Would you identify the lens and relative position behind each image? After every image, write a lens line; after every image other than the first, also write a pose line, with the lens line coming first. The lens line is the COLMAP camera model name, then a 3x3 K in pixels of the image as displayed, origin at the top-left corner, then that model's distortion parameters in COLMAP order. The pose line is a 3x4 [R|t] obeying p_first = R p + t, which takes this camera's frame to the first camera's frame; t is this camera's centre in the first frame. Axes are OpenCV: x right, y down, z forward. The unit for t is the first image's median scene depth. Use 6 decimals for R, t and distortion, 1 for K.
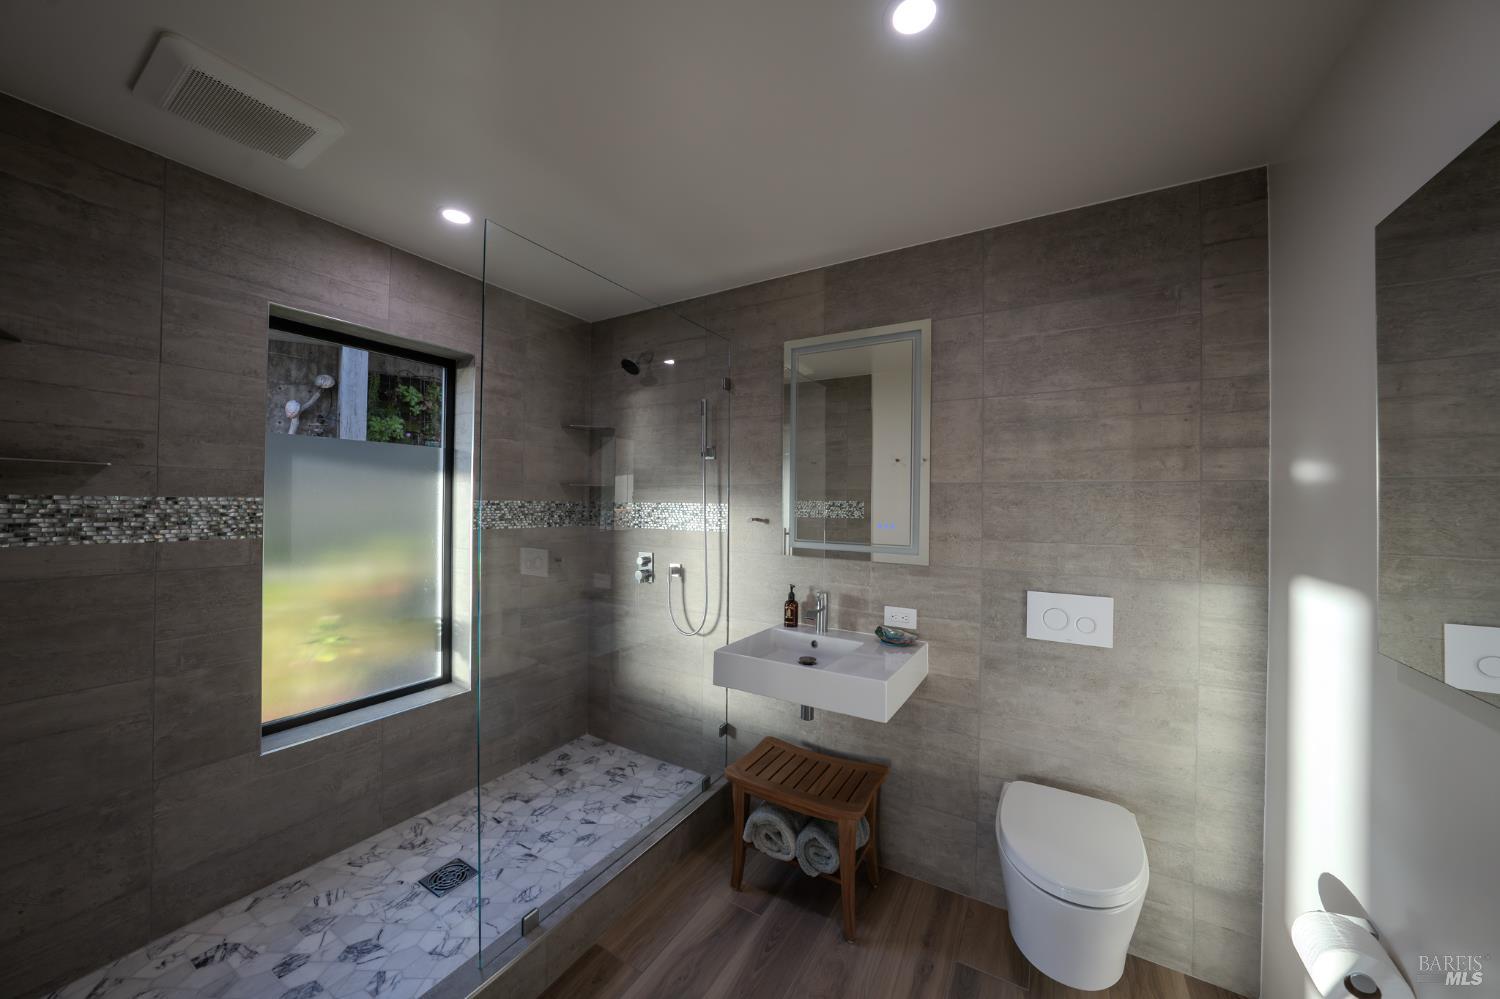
lens RADIAL K [[523.3, 0, 758.5], [0, 523.3, 498.5], [0, 0, 1]] dist [-0.029652, 0.005826]
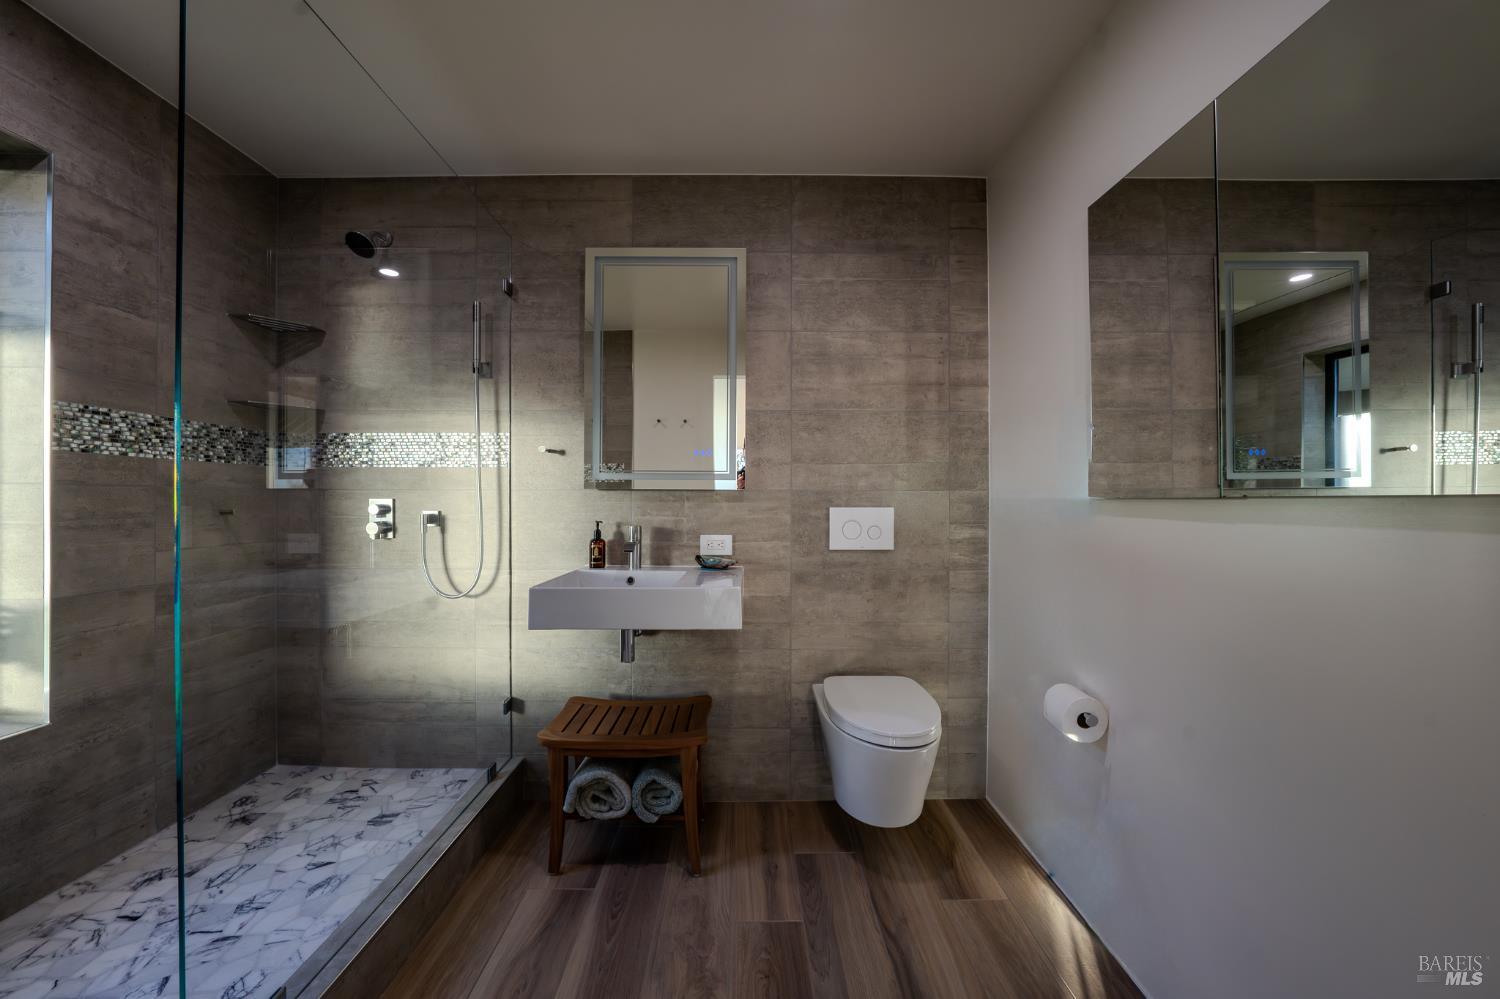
lens RADIAL K [[523.3, 0, 758.5], [0, 523.3, 498.5], [0, 0, 1]] dist [-0.029652, 0.005826]
pose [[0.856025, -0.013851, 0.516749, -0.178146], [0.010617, 0.999901, 0.009213, 0.133795], [-0.516825, -0.002401, 0.856087, 0.104649]]
